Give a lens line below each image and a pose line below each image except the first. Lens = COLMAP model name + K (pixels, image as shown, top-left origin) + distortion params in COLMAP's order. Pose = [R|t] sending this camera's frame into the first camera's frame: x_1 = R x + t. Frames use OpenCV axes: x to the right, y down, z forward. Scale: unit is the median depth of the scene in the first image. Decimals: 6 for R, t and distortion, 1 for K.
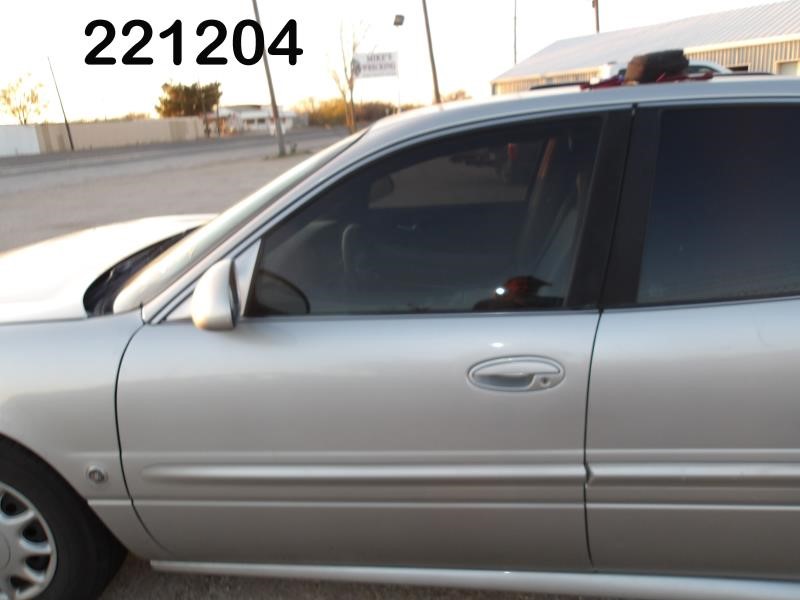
lens RADIAL K [[650.8, 0, 406.5], [0, 650.8, 303.8], [0, 0, 1]] dist [0.023632, -0.020210]
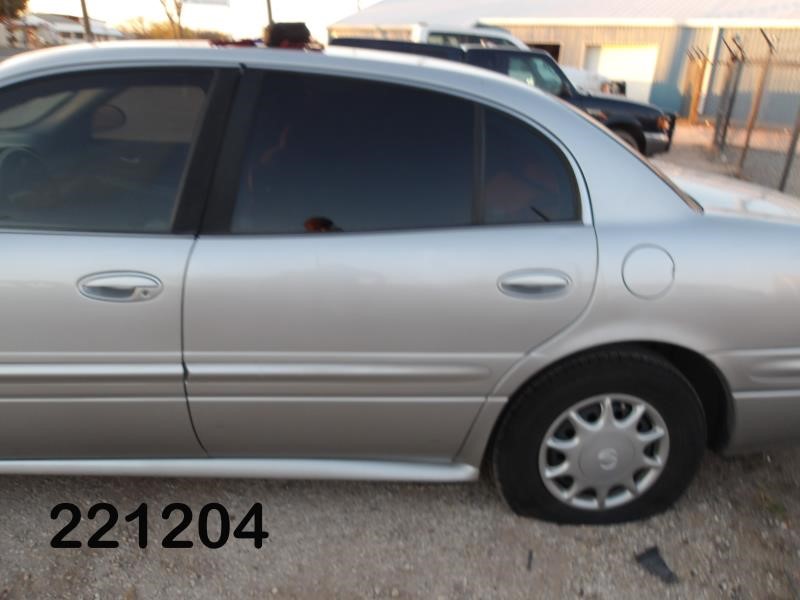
lens RADIAL K [[650.8, 0, 400.0], [0, 650.8, 296.7], [0, 0, 1]] dist [0.023632, -0.020210]
pose [[0.970456, 0.036071, 0.238565, 0.360181], [-0.051929, 0.996815, 0.060520, 0.027637], [-0.235622, -0.071120, 0.969239, -0.245325]]
